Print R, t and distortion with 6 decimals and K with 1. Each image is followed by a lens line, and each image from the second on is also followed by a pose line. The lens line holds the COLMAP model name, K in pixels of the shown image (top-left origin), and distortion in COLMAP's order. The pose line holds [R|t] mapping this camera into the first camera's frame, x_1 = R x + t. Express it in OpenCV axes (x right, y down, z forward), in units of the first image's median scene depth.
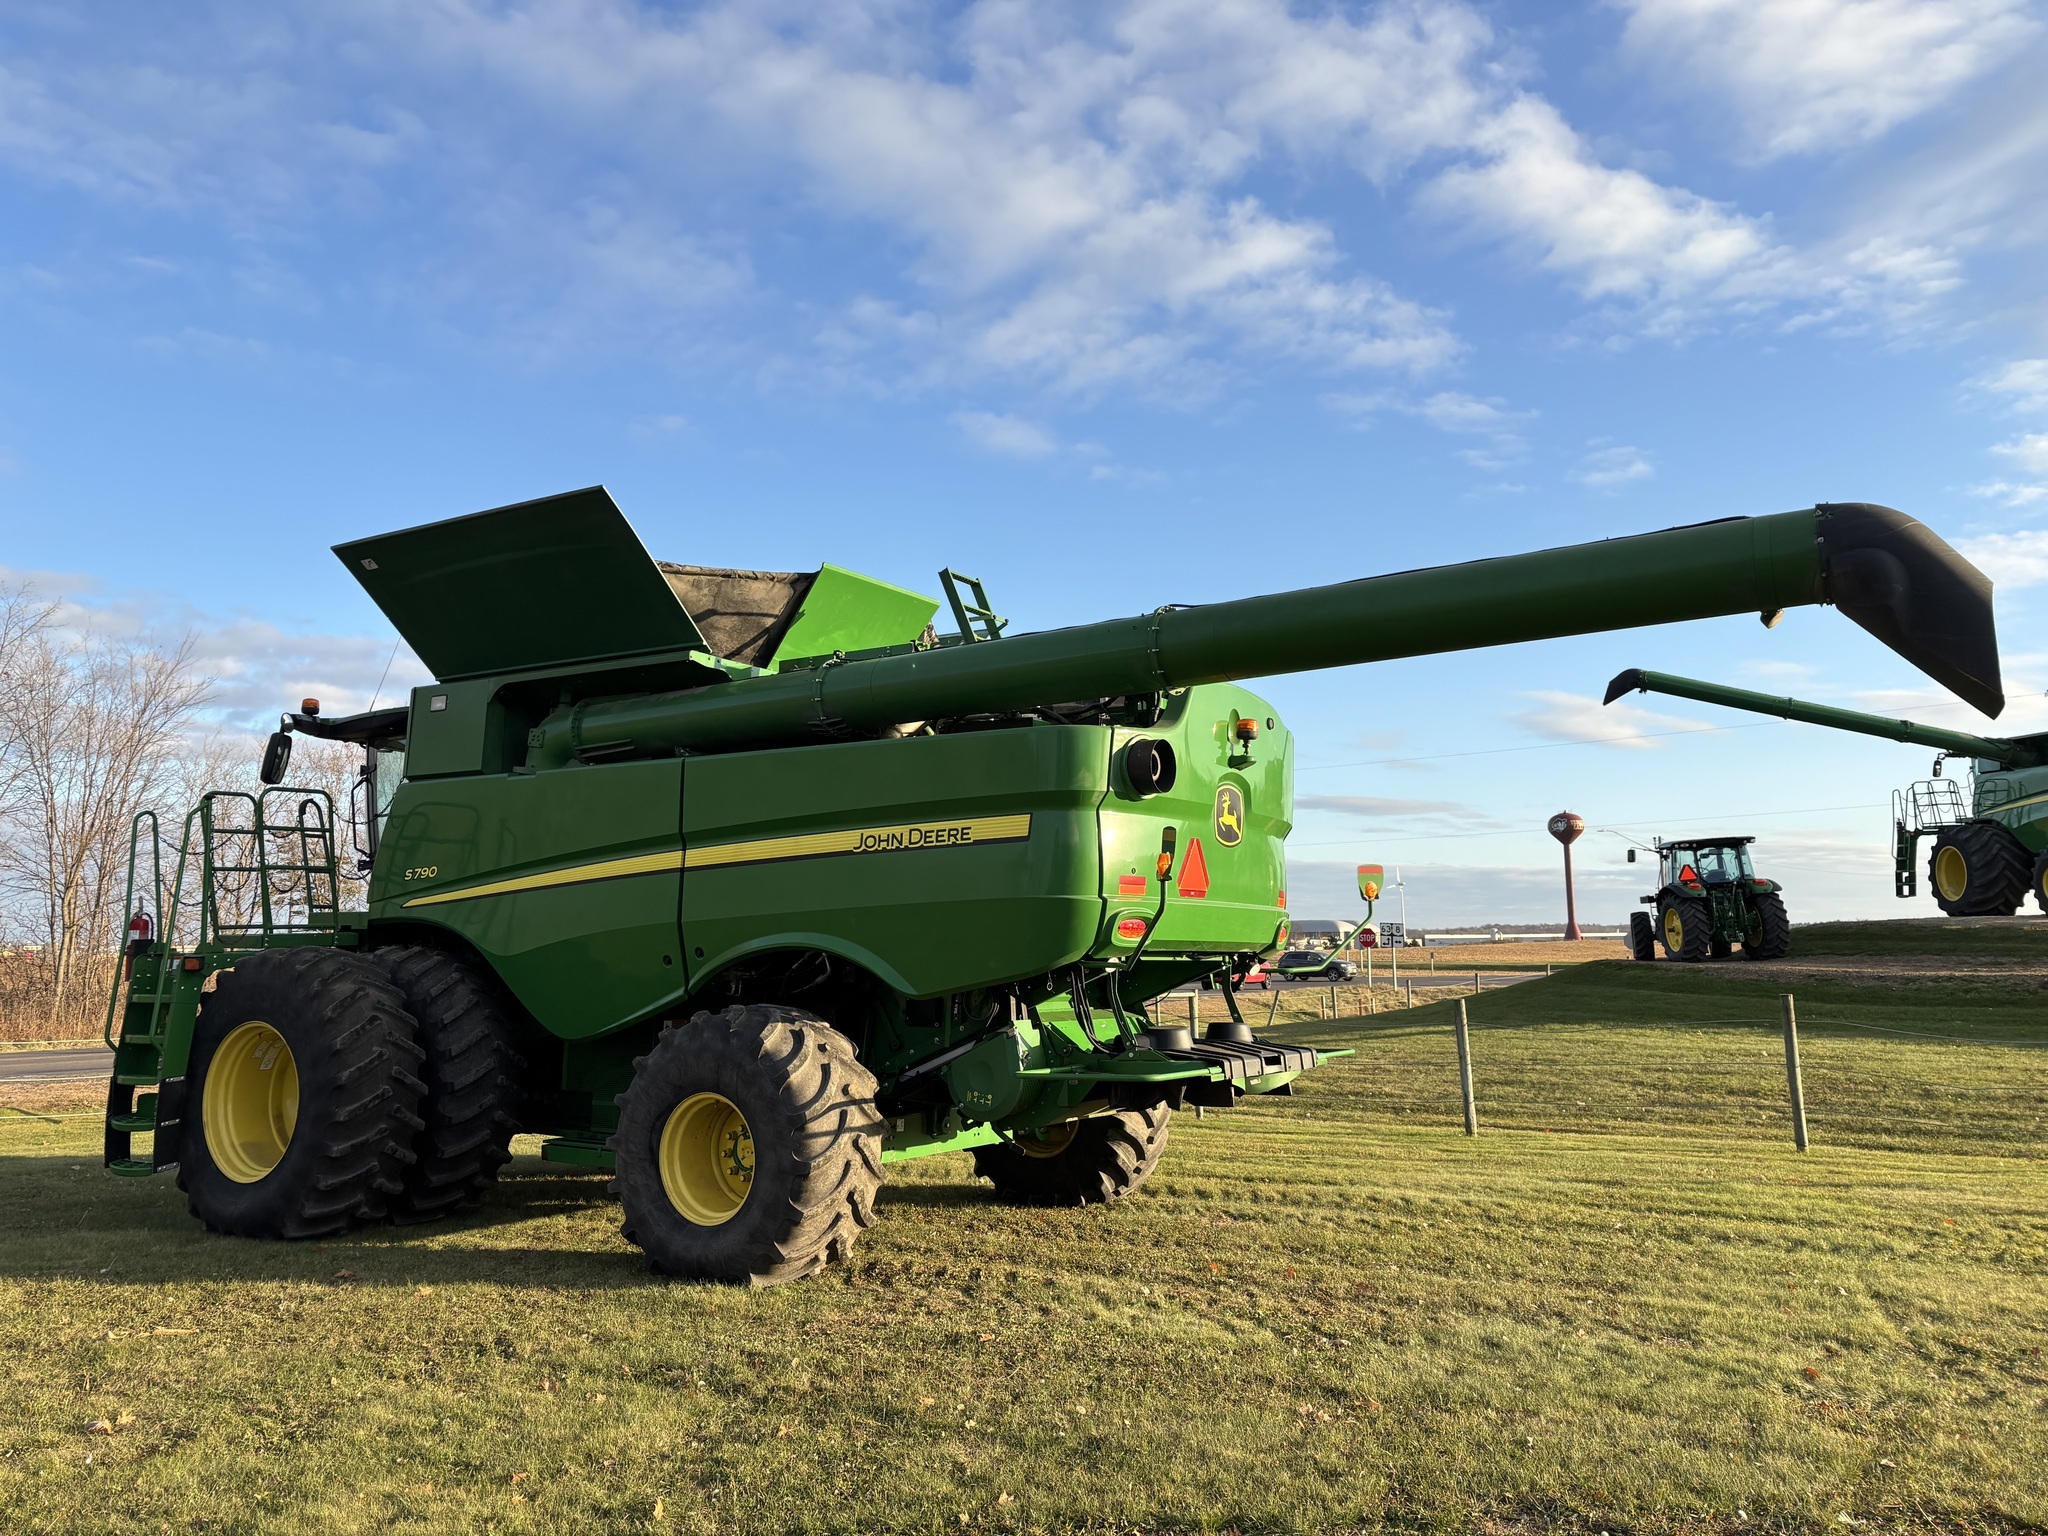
lens RADIAL K [[1506.7, 0, 1014.9], [0, 1506.7, 751.0], [0, 0, 1]] dist [0.025766, -0.031731]
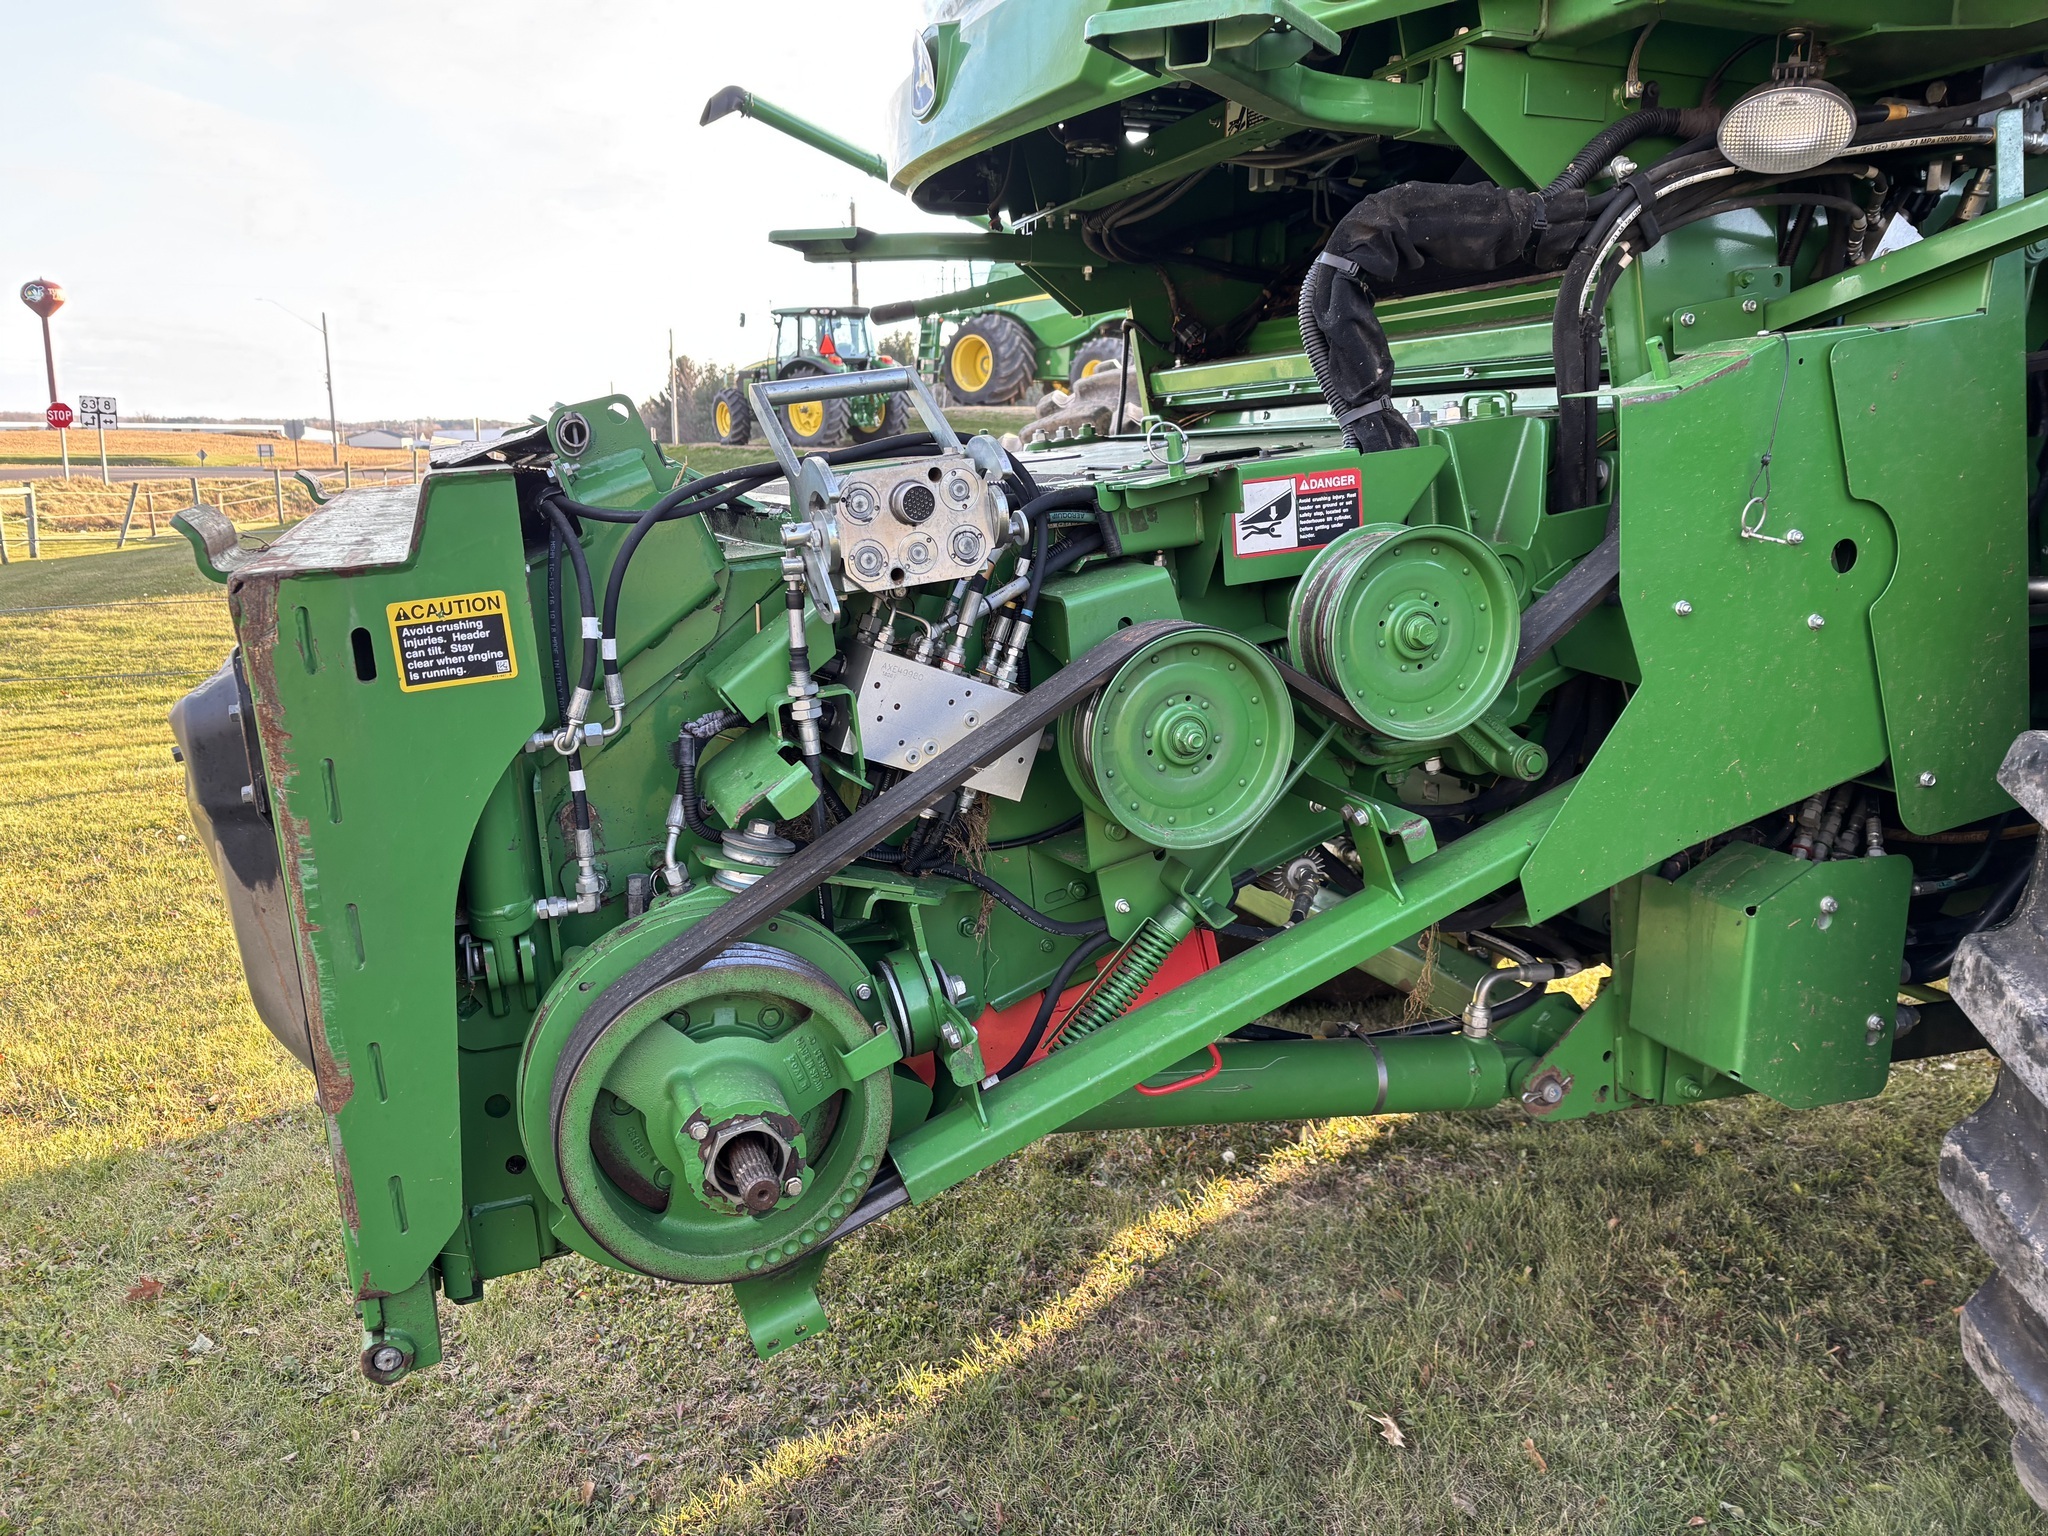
lens RADIAL K [[1506.7, 0, 1014.9], [0, 1506.7, 768.2], [0, 0, 1]] dist [0.025766, -0.031731]
pose [[0.628403, -0.146214, 0.764023, -0.747225], [-0.118889, 0.952585, 0.280086, 0.208678], [-0.768749, -0.266841, 0.581224, 1.236953]]
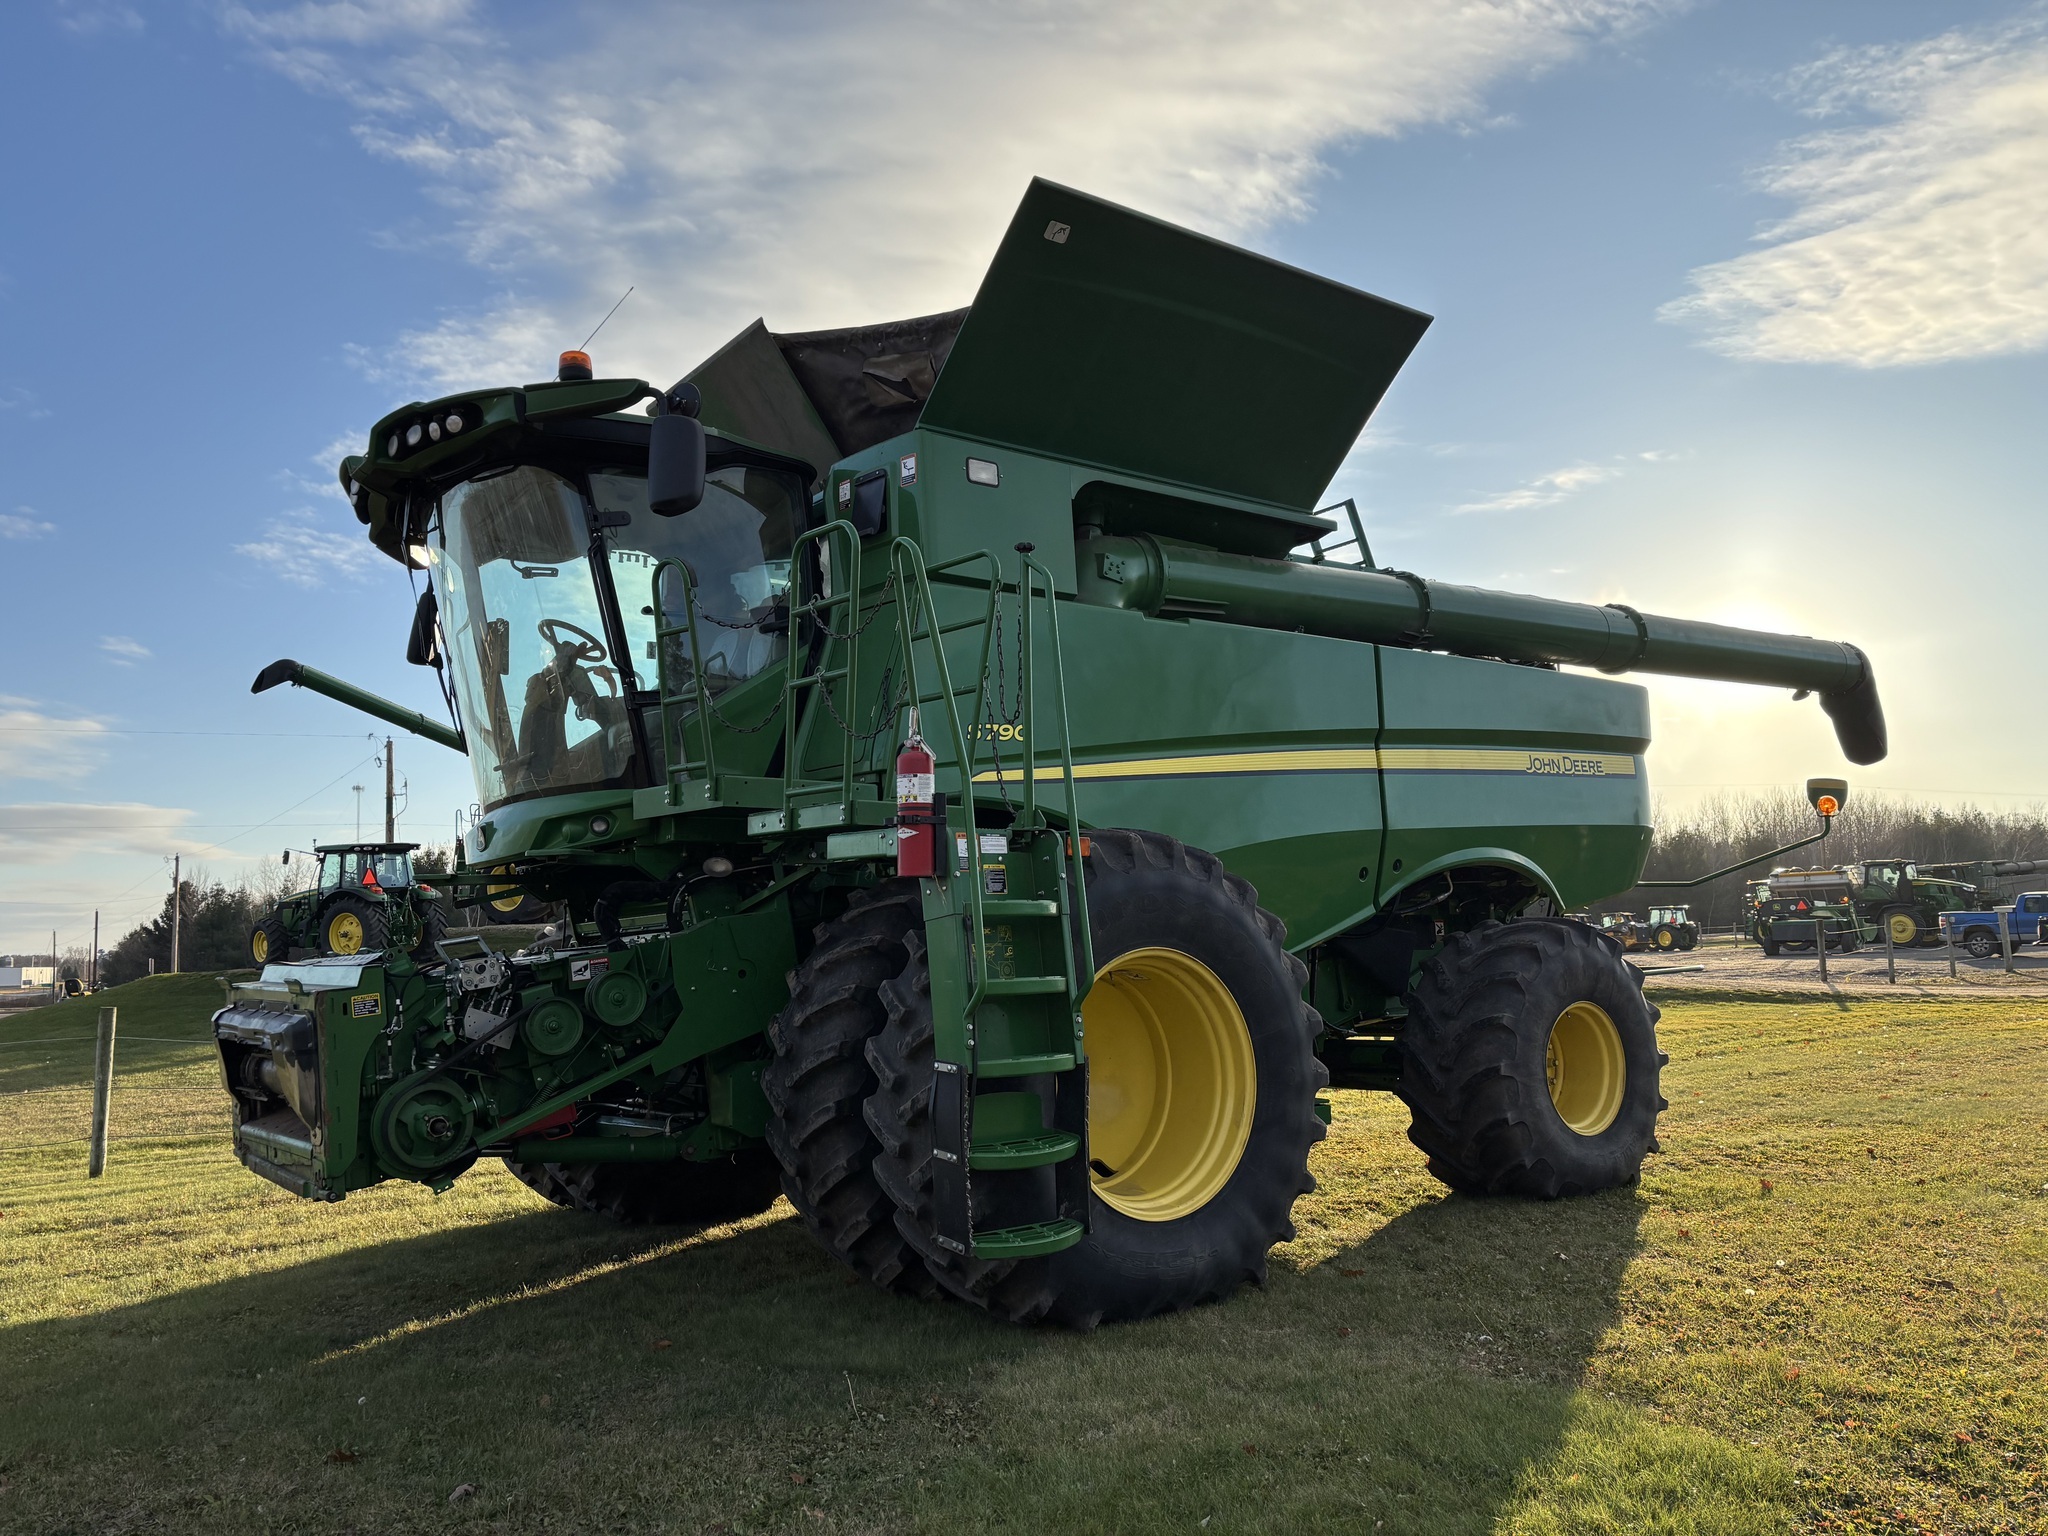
lens RADIAL K [[1506.7, 0, 990.3], [0, 1506.7, 779.4], [0, 0, 1]] dist [0.025766, -0.031731]
pose [[0.389674, 0.099246, 0.915590, -1.150067], [-0.094817, 0.993217, -0.067307, 0.169358], [-0.916059, -0.060585, 0.396441, 0.887992]]
